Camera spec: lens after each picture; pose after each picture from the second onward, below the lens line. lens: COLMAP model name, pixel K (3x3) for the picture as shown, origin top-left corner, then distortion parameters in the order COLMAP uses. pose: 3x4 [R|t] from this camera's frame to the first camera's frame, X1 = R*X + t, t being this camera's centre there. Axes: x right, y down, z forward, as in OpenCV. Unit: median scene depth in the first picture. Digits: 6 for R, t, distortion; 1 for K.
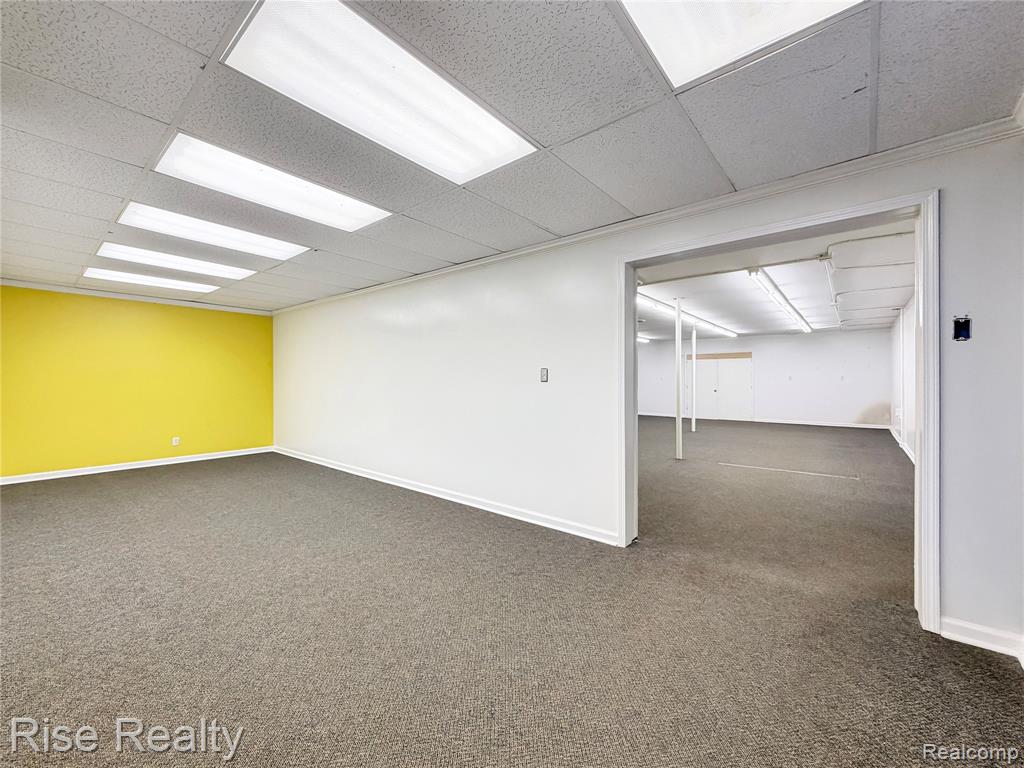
lens RADIAL K [[418.3, 0, 509.0], [0, 418.3, 382.5], [0, 0, 1]] dist [-0.000711, 0.000096]
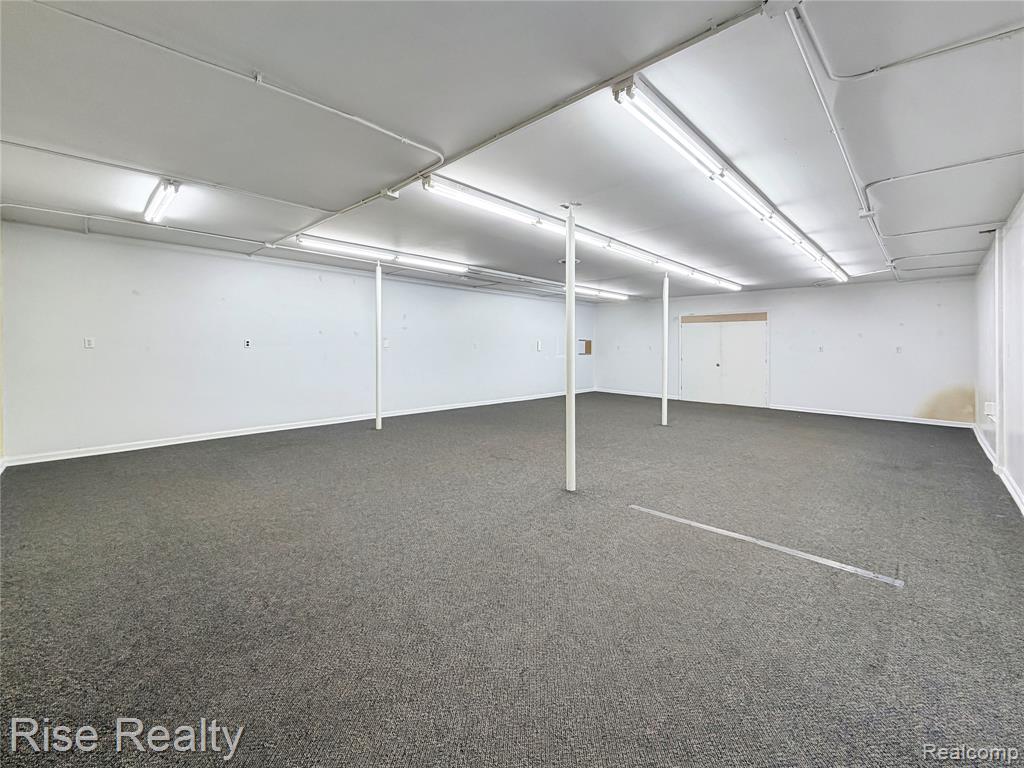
lens RADIAL K [[418.3, 0, 523.1], [0, 418.3, 345.8], [0, 0, 1]] dist [-0.000711, 0.000096]
pose [[0.996725, 0.008893, -0.080371, 0.263255], [-0.009902, 0.999877, -0.012168, -0.002287], [0.080253, 0.012924, 0.996691, 0.293856]]
